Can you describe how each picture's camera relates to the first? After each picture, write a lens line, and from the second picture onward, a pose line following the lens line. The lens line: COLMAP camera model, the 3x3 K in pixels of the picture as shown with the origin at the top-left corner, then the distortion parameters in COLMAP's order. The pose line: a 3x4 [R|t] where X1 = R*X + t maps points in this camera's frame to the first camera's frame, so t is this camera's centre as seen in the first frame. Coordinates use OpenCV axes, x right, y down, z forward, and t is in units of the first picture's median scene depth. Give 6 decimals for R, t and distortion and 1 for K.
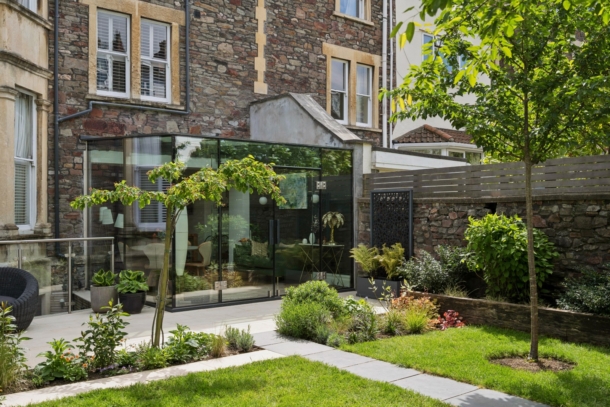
lens RADIAL K [[615.3, 0, 304.8], [0, 615.3, 205.7], [0, 0, 1]] dist [0.026103, 0.000000]
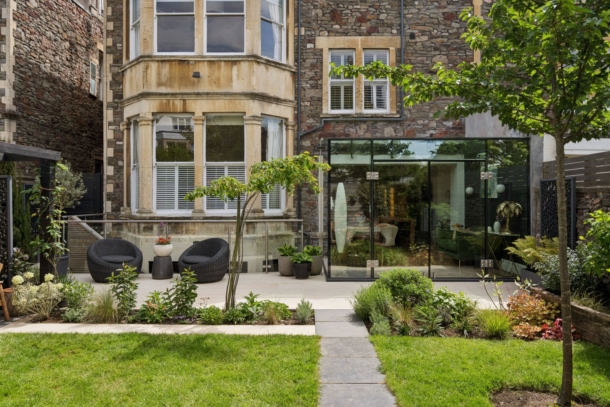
lens RADIAL K [[448.9, 0, 305.0], [0, 448.9, 201.2], [0, 0, 1]] dist [-0.001015, 0.002134]
pose [[0.762112, 0.005086, -0.647425, 0.264451], [0.004688, 0.999900, 0.013373, -0.001440], [0.647428, -0.013227, 0.762012, 0.219783]]
